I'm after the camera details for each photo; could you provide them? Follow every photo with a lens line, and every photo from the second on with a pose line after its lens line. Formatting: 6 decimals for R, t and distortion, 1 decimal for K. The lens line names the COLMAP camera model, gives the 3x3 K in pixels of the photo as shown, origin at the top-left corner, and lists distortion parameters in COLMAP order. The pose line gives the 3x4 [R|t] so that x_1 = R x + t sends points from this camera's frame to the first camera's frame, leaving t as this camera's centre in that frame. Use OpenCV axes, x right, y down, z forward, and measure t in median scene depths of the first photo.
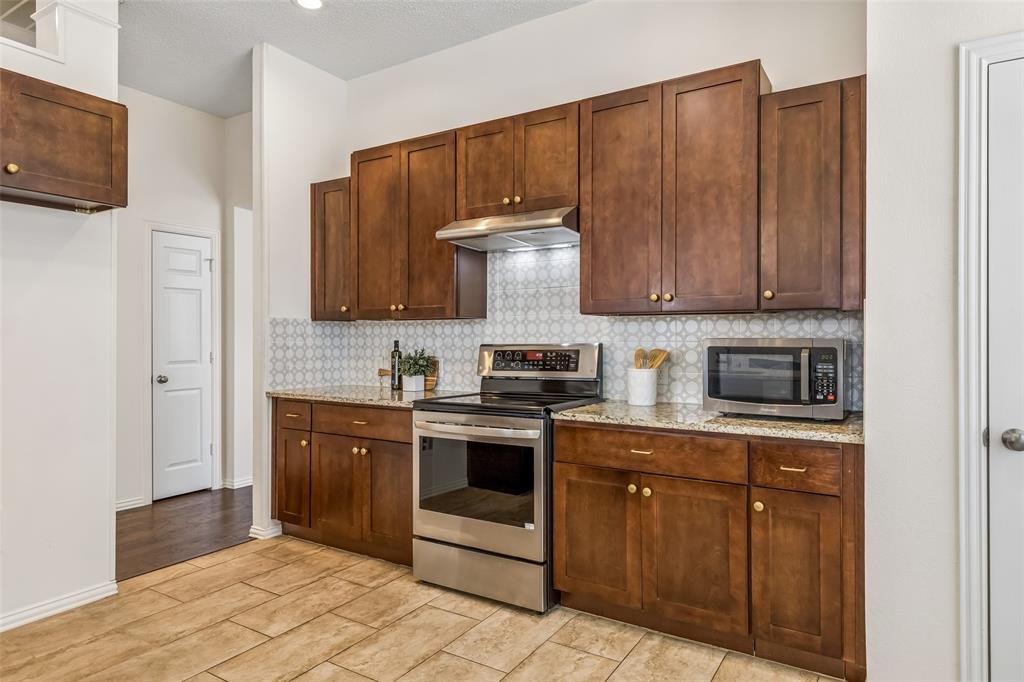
lens RADIAL K [[595.2, 0, 512.2], [0, 595.2, 341.5], [0, 0, 1]] dist [0.001835, 0.001186]
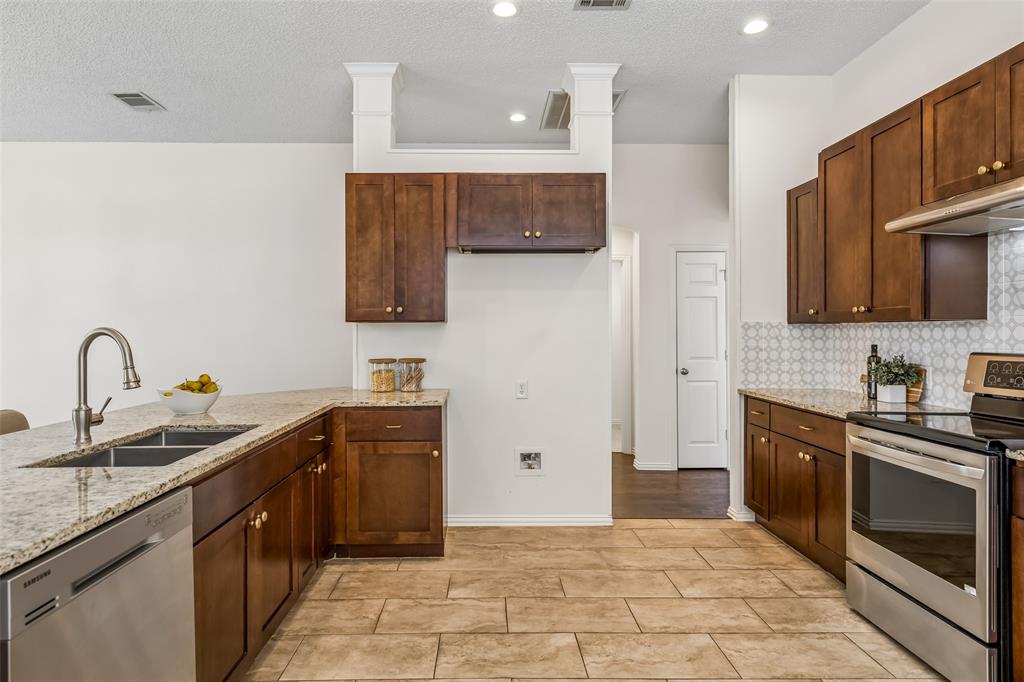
lens RADIAL K [[563.4, 0, 510.3], [0, 563.4, 338.1], [0, 0, 1]] dist [0.000392, 0.001645]
pose [[0.552718, 0.010461, -0.833303, 0.249843], [-0.006304, 0.999945, 0.008371, -0.017871], [0.833344, 0.000627, 0.552754, 0.072116]]
